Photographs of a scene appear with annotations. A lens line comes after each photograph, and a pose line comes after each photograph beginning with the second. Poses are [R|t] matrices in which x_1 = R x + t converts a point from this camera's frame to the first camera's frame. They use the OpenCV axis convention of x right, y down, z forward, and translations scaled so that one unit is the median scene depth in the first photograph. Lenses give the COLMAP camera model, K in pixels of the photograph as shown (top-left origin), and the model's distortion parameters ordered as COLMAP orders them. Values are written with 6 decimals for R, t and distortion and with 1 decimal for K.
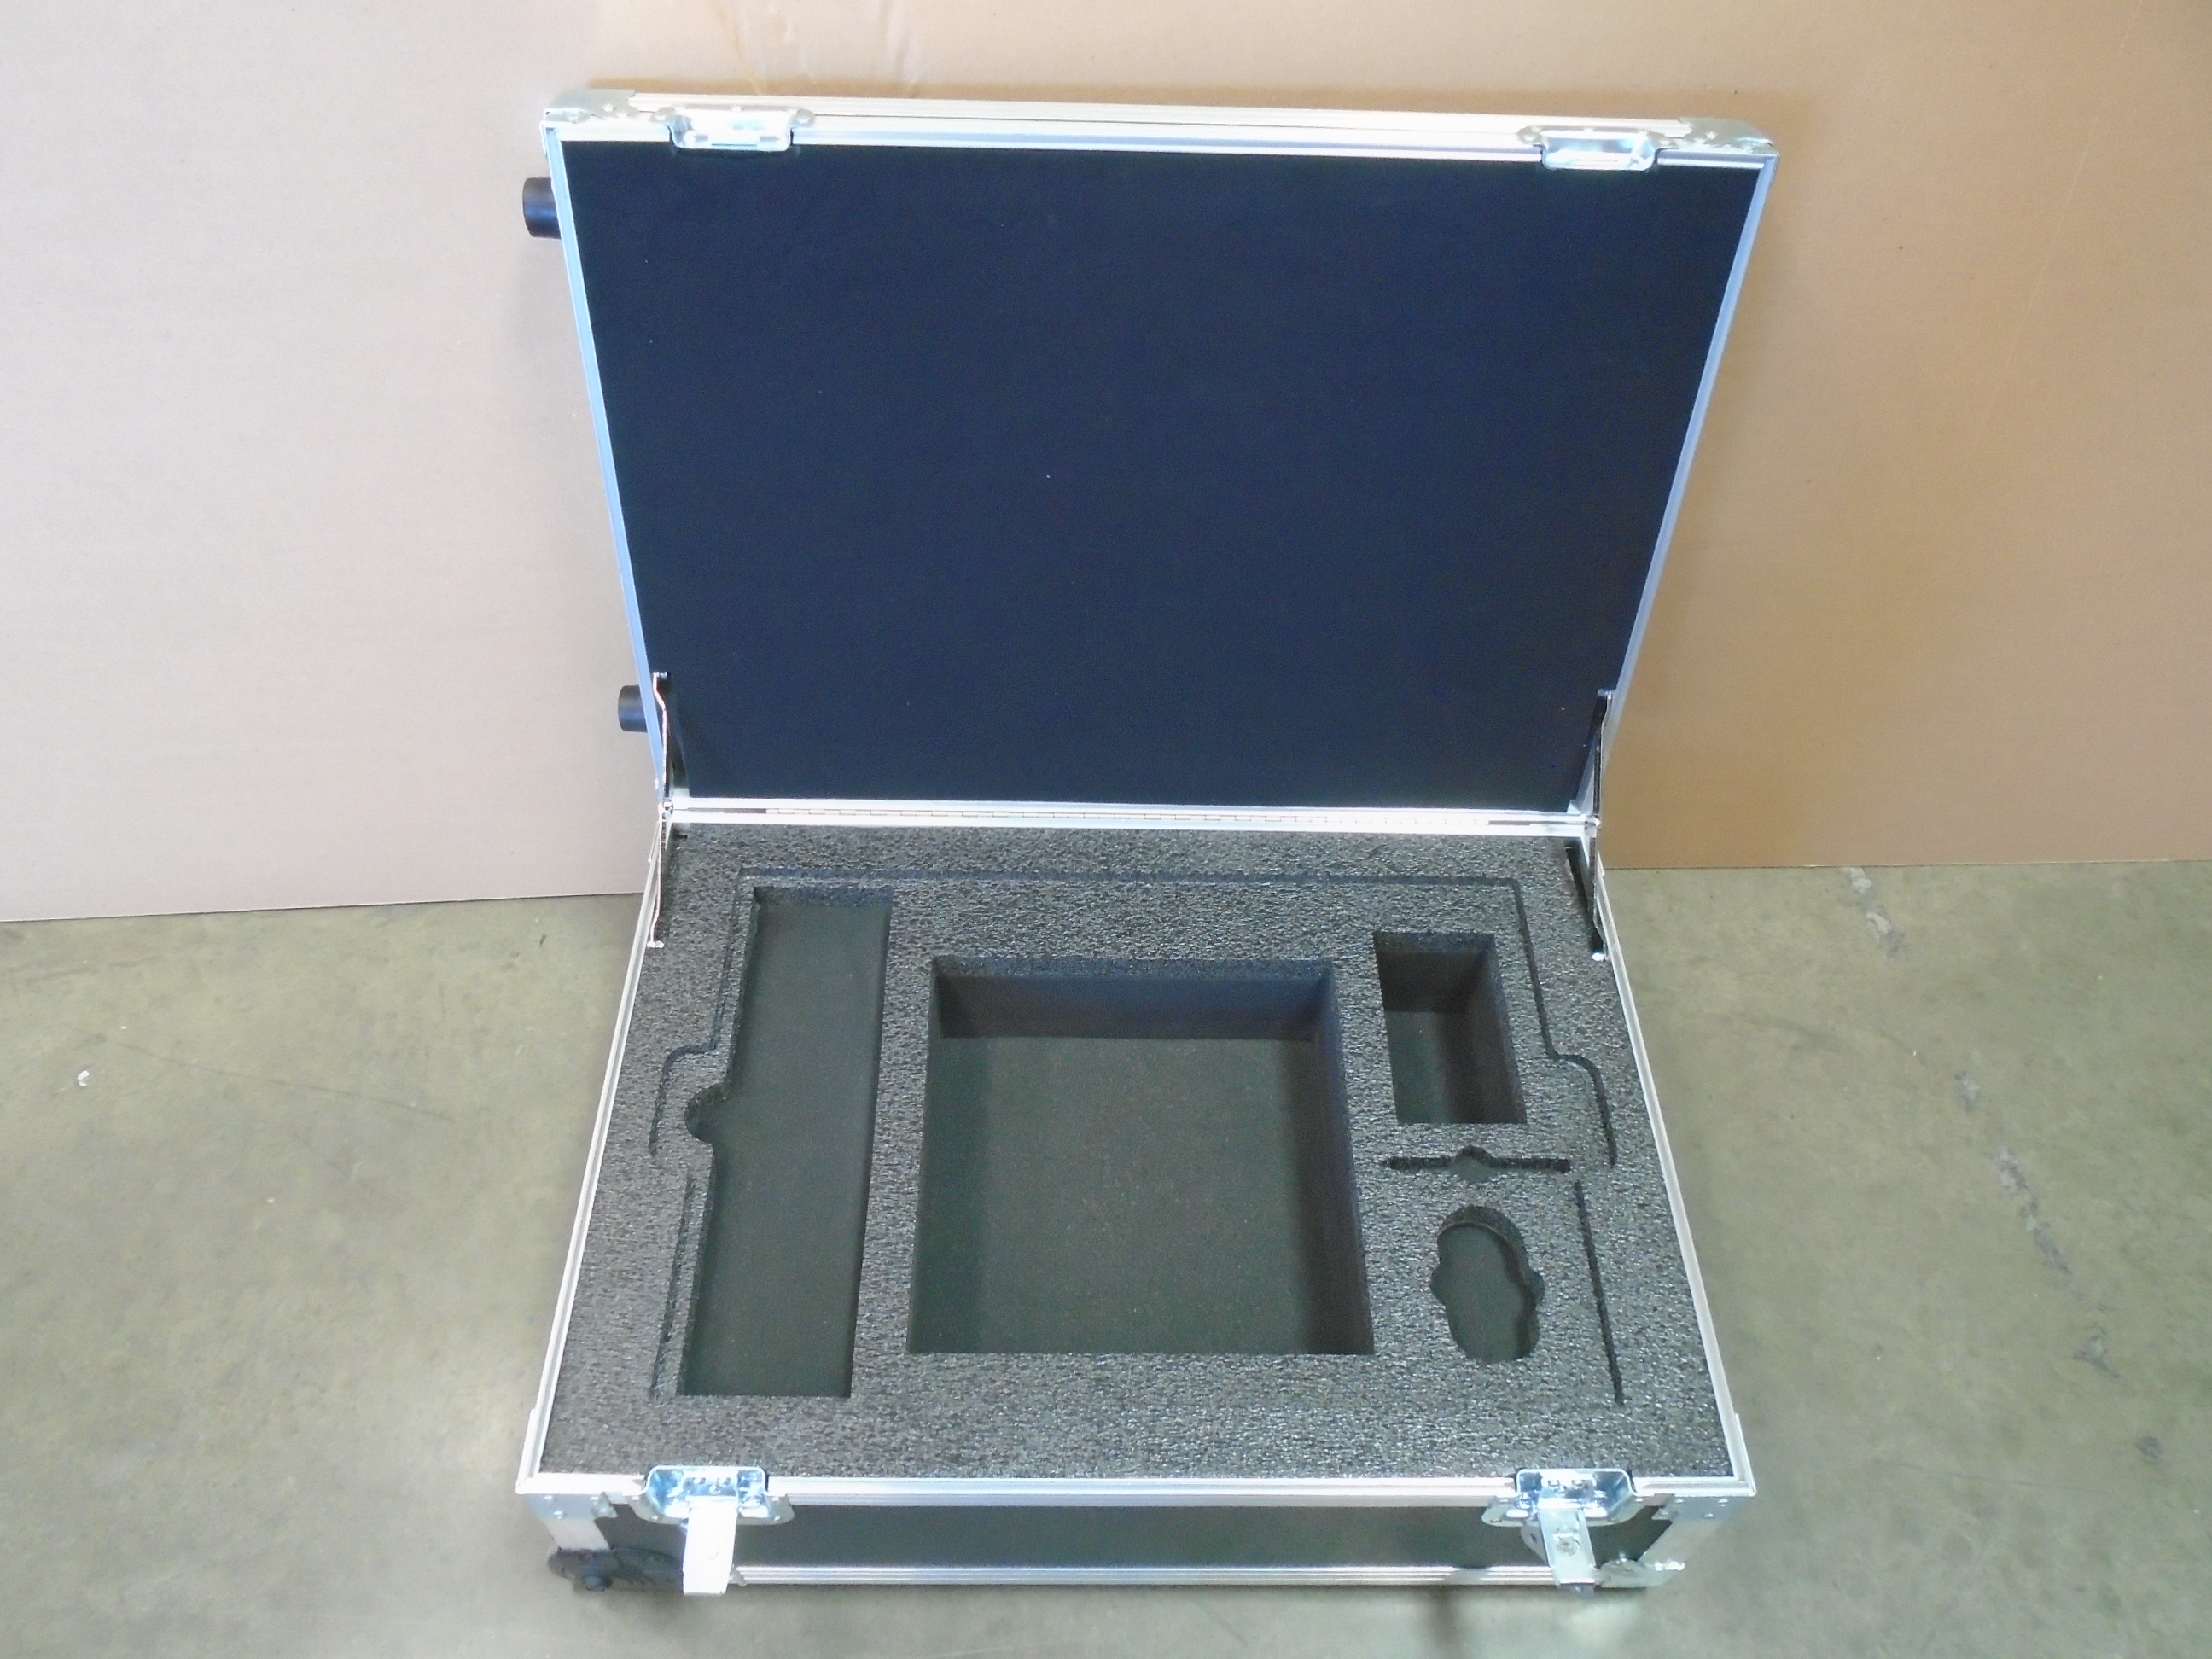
lens RADIAL K [[1657.7, 0, 1110.3], [0, 1657.7, 815.0], [0, 0, 1]] dist [-0.011921, -0.000948]
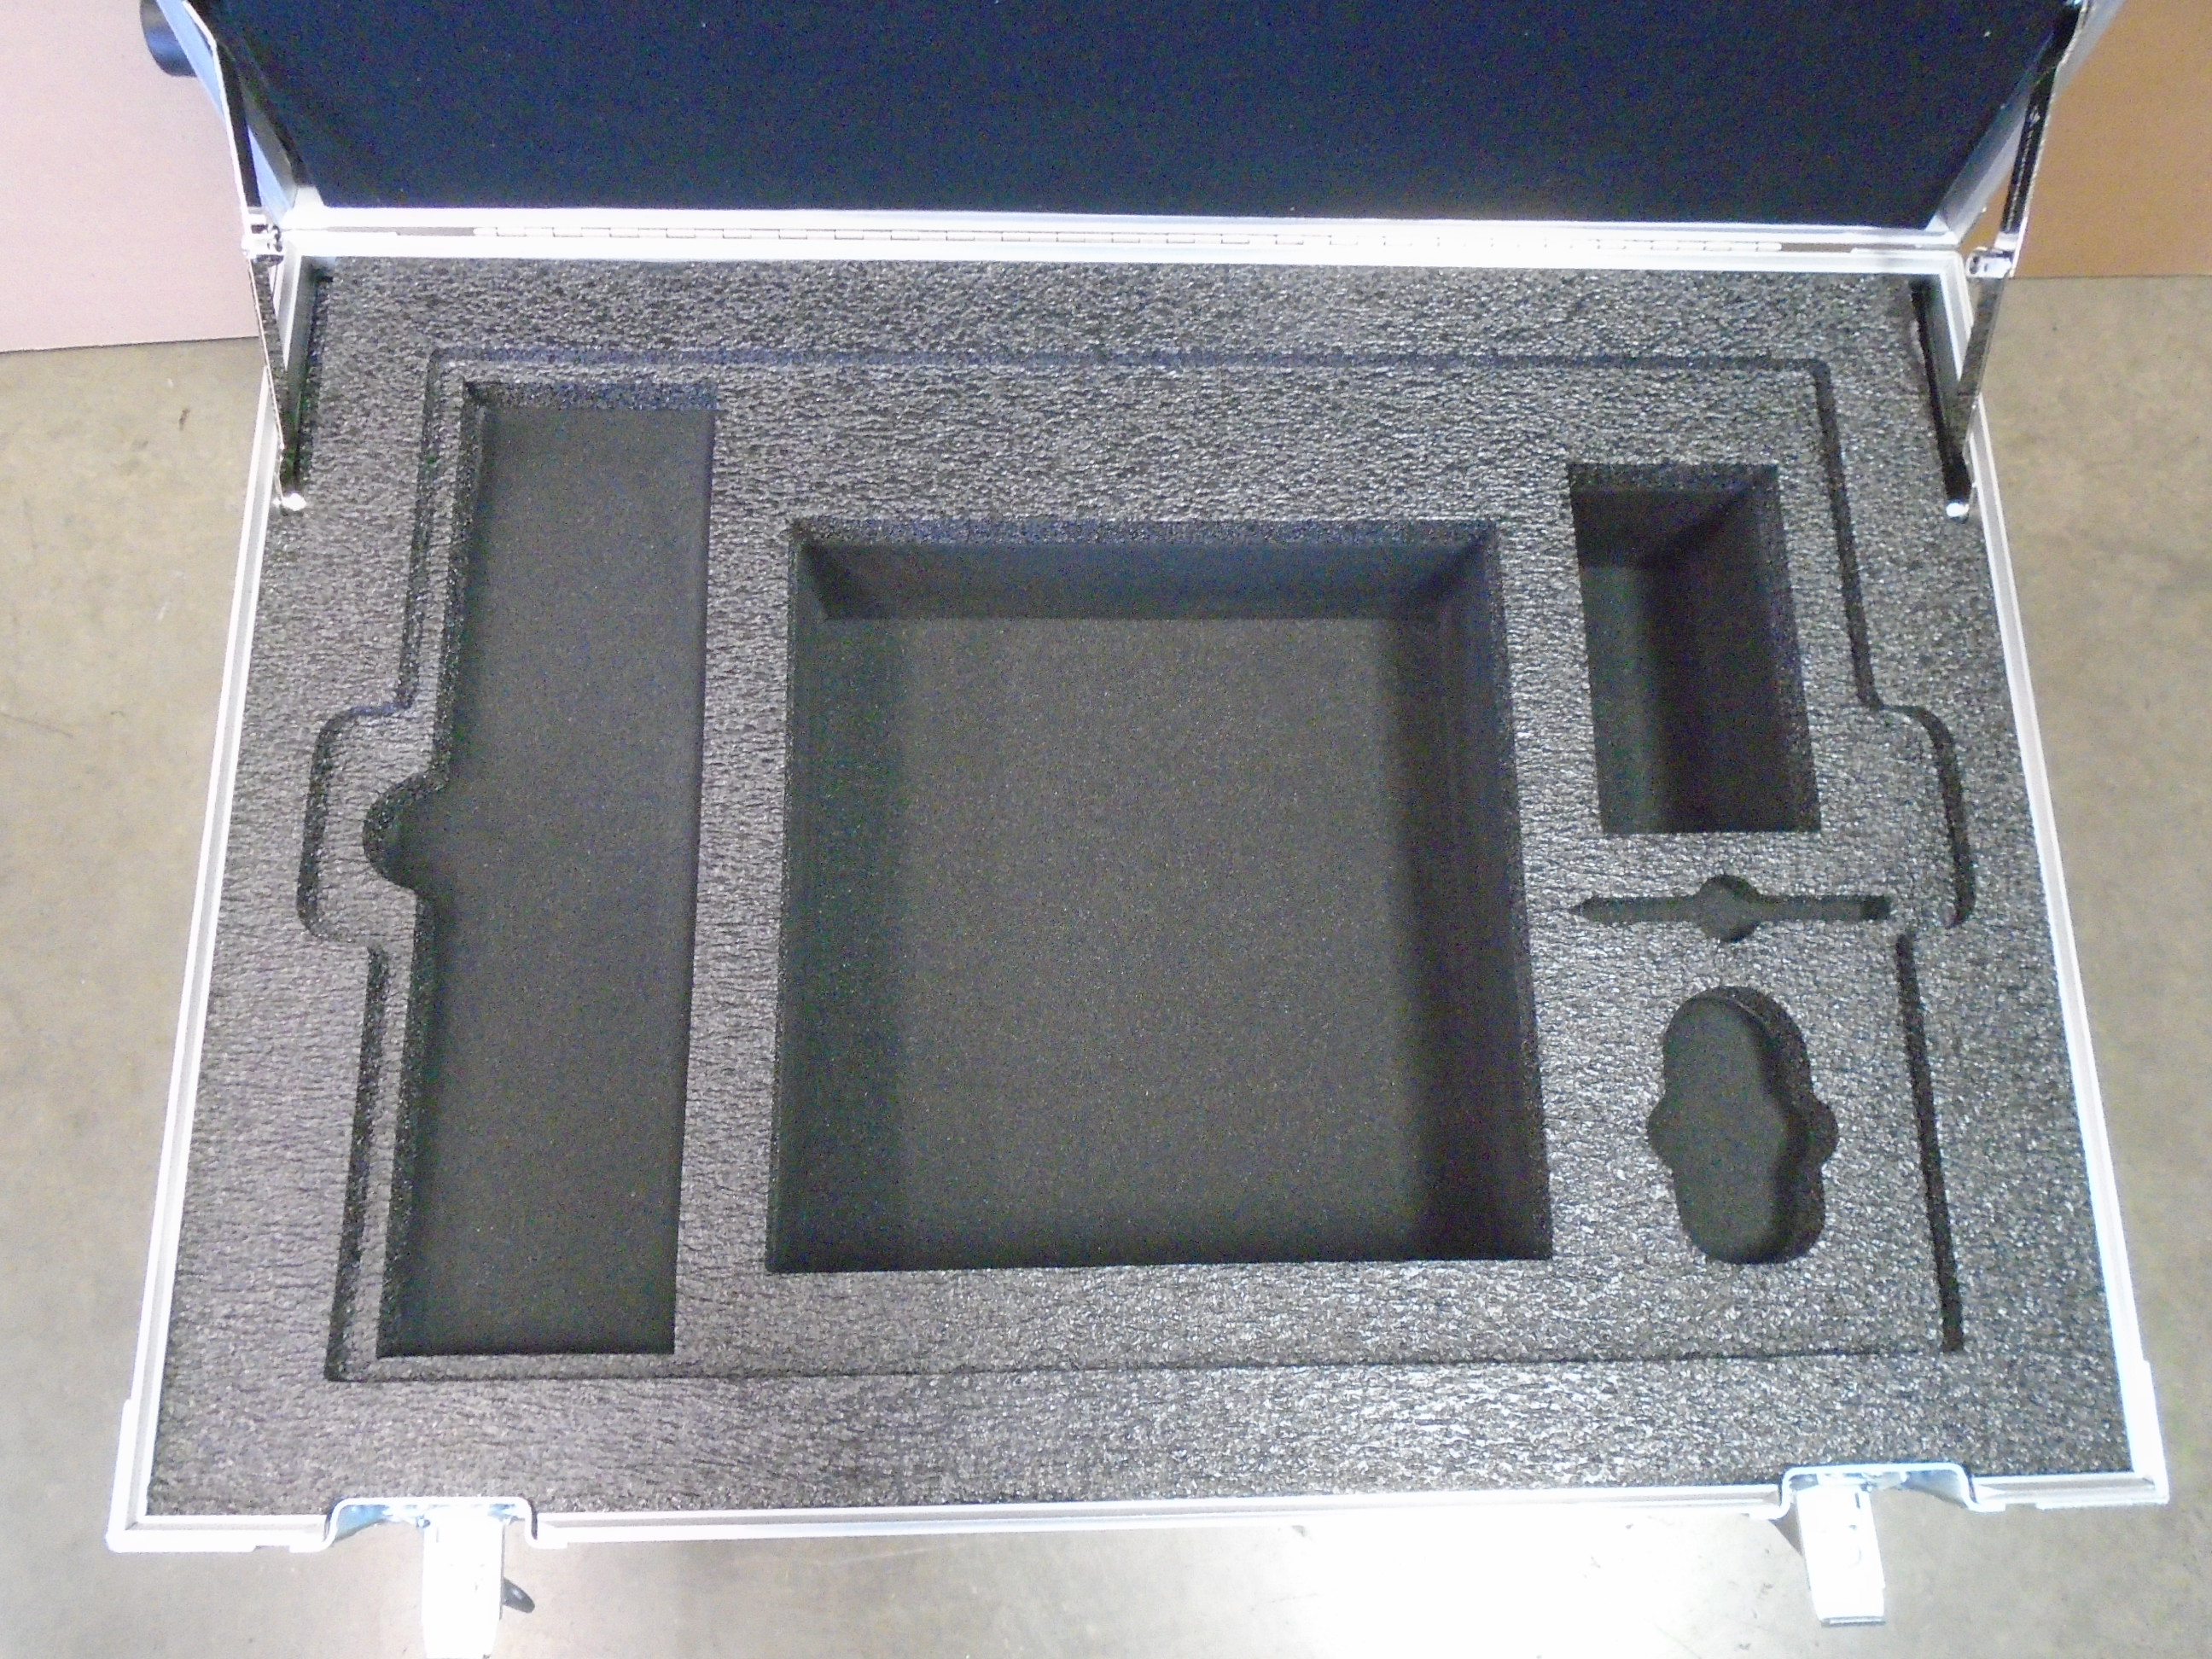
lens RADIAL K [[1657.7, 0, 1108.2], [0, 1657.7, 792.0], [0, 0, 1]] dist [-0.011921, -0.000948]
pose [[0.999940, -0.003591, 0.010373, -0.005532], [-0.001076, 0.908387, 0.418130, -0.065427], [-0.010924, -0.418116, 0.908328, 0.446969]]
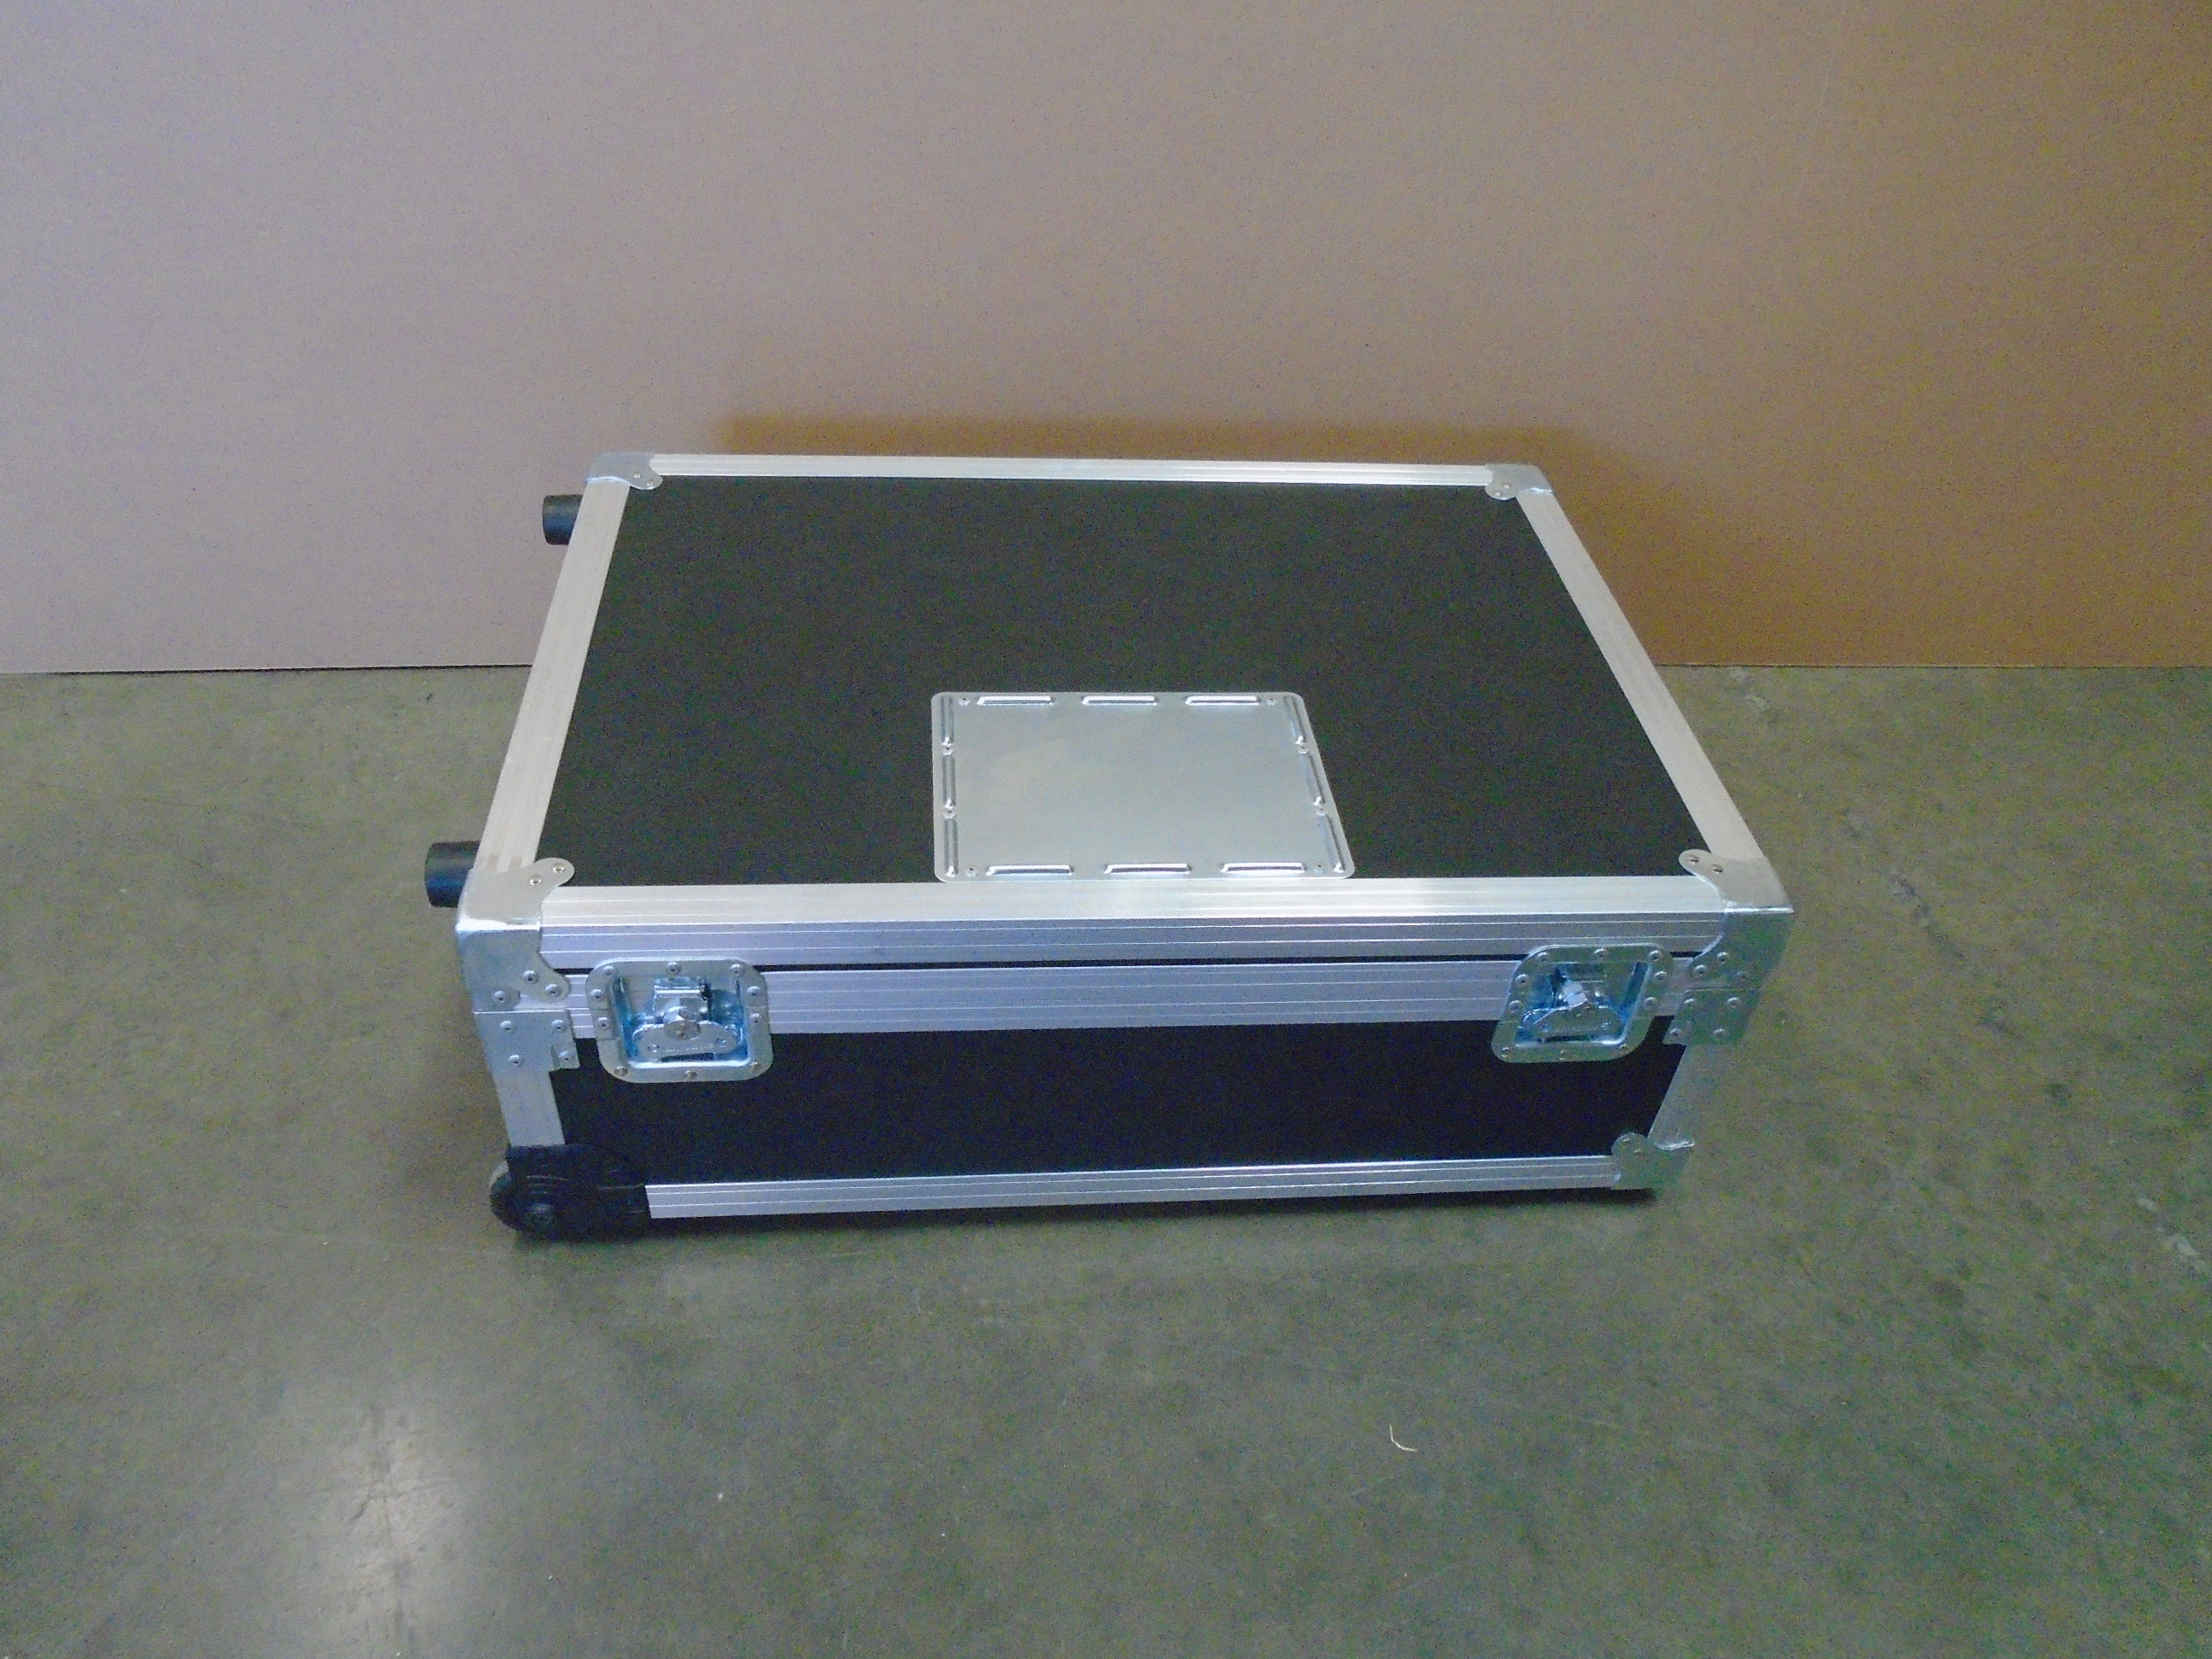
lens RADIAL K [[1657.7, 0, 1108.3], [0, 1657.7, 812.7], [0, 0, 1]] dist [-0.011921, -0.000948]
pose [[0.998825, -0.002402, 0.048404, 0.016045], [0.010854, 0.984485, -0.175135, 0.379621], [-0.047232, 0.175455, 0.983354, 0.026547]]
